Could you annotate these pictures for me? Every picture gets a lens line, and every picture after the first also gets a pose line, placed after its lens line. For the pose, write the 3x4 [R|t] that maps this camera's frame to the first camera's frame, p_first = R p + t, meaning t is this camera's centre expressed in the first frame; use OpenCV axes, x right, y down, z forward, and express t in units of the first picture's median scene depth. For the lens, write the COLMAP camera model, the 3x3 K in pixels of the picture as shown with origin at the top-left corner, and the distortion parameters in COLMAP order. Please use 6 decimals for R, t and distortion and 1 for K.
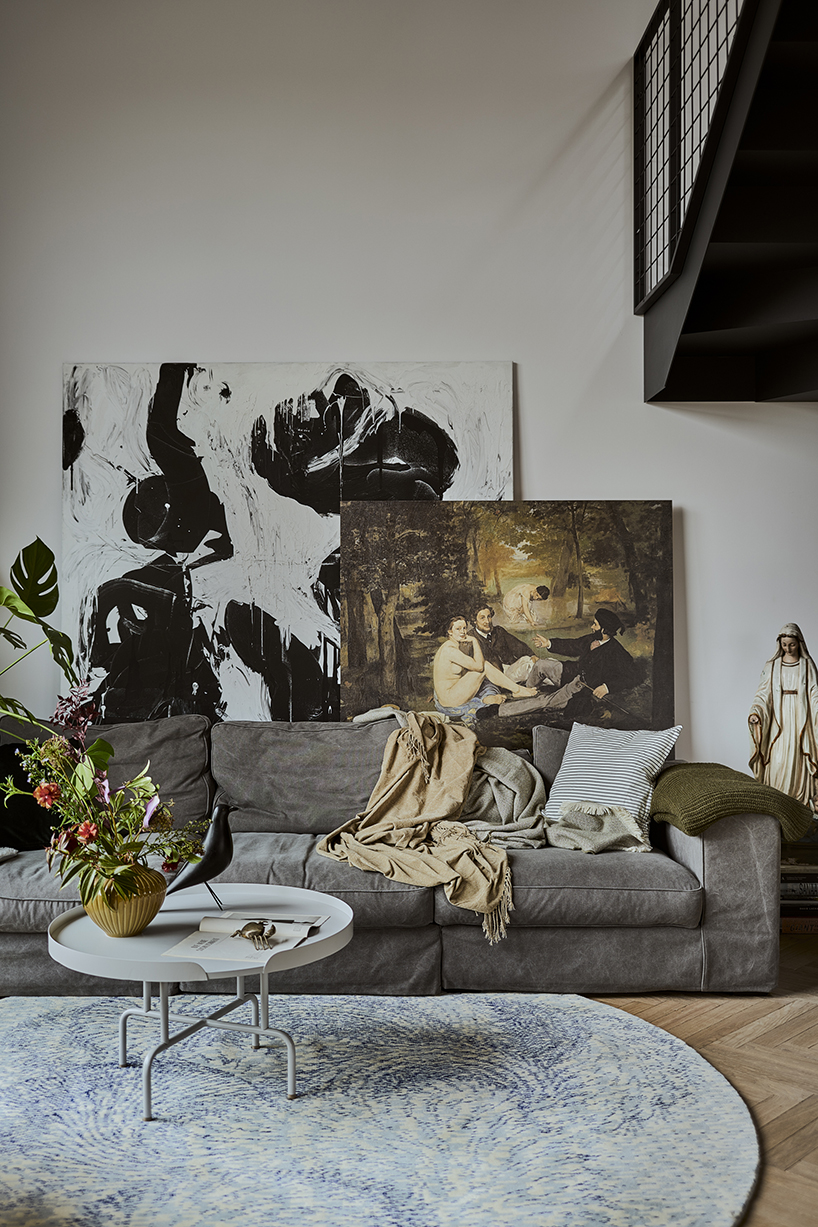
lens RADIAL K [[1240.0, 0, 388.7], [0, 1240.0, 631.8], [0, 0, 1]] dist [0.003905, 0.007063]
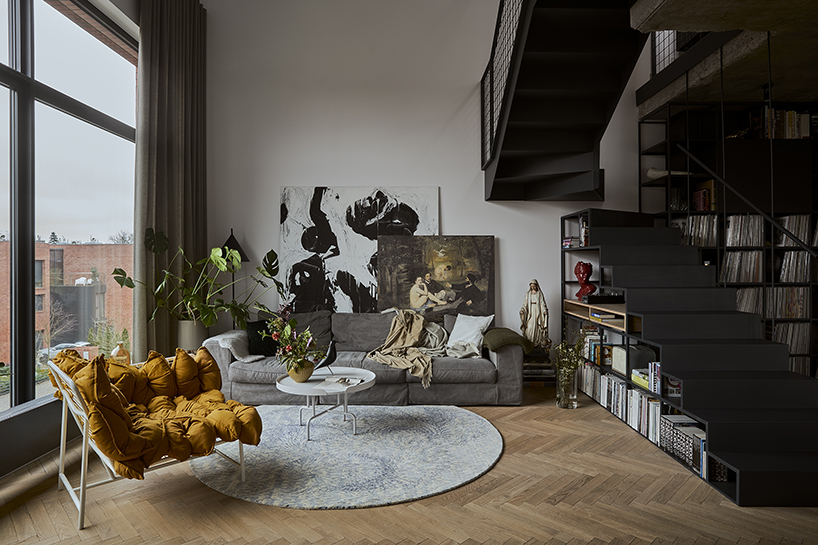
lens RADIAL K [[507.5, 0, 409.0], [0, 507.5, 272.5], [0, 0, 1]] dist [-0.056595, 0.039796]
pose [[0.999990, 0.003258, -0.002987, 0.038641], [-0.003281, 0.999964, -0.007811, -0.012117], [0.002962, 0.007821, 0.999965, -0.168534]]
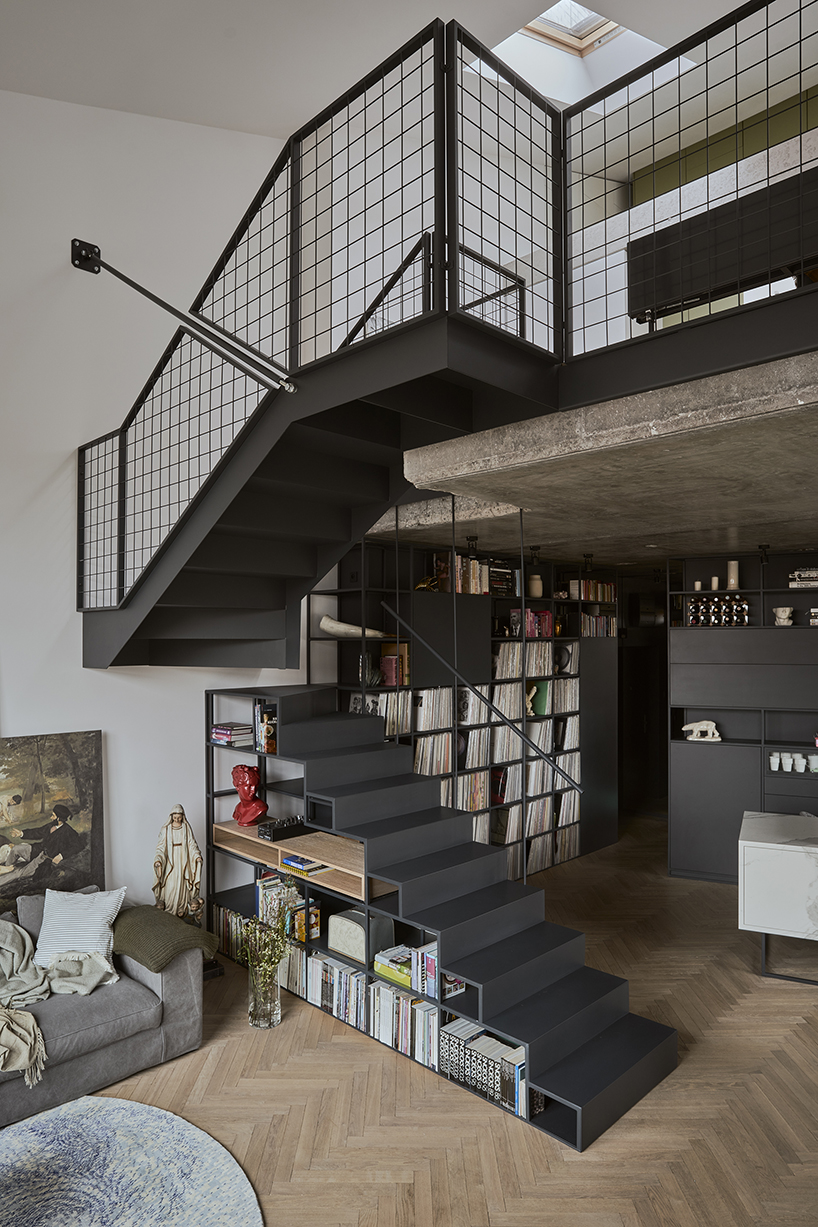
lens RADIAL K [[761.3, 0, 410.6], [0, 761.3, 638.1], [0, 0, 1]] dist [-0.056595, 0.039796]
pose [[0.707329, 0.008653, 0.706832, -0.186403], [0.007517, 0.999776, -0.019761, -0.212637], [-0.706845, 0.019291, 0.707106, 0.033396]]
